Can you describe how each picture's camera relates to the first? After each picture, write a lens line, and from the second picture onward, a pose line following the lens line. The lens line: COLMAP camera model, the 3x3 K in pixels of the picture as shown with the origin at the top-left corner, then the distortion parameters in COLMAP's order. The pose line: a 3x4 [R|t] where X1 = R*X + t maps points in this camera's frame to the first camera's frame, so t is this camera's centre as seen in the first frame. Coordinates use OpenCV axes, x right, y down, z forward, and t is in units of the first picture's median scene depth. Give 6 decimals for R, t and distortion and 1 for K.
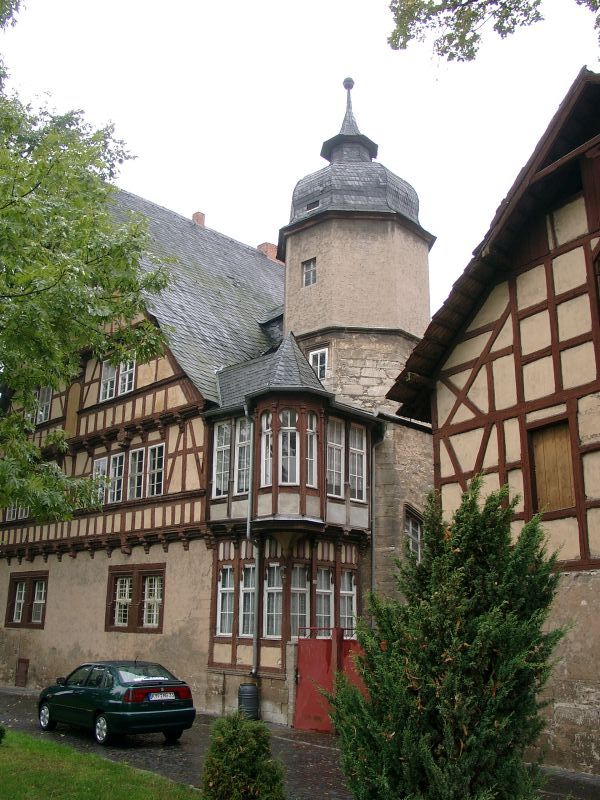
lens RADIAL K [[795.7, 0, 301.6], [0, 795.7, 399.0], [0, 0, 1]] dist [-0.091350, 0.000000]
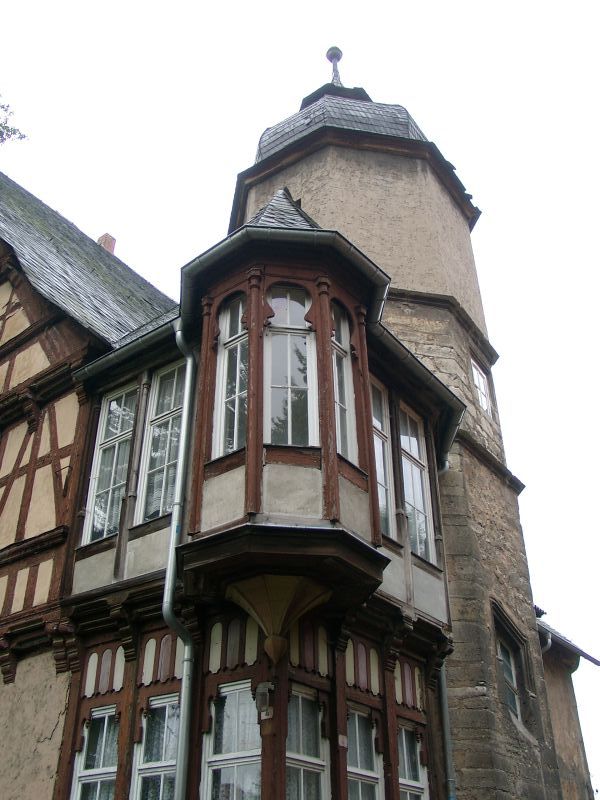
lens RADIAL K [[795.7, 0, 293.5], [0, 795.7, 401.6], [0, 0, 1]] dist [-0.091350, 0.000000]
pose [[0.993114, 0.055924, 0.102944, -0.048483], [-0.021993, 0.952081, -0.305054, 0.179975], [-0.115071, 0.300690, 0.946755, 0.574902]]
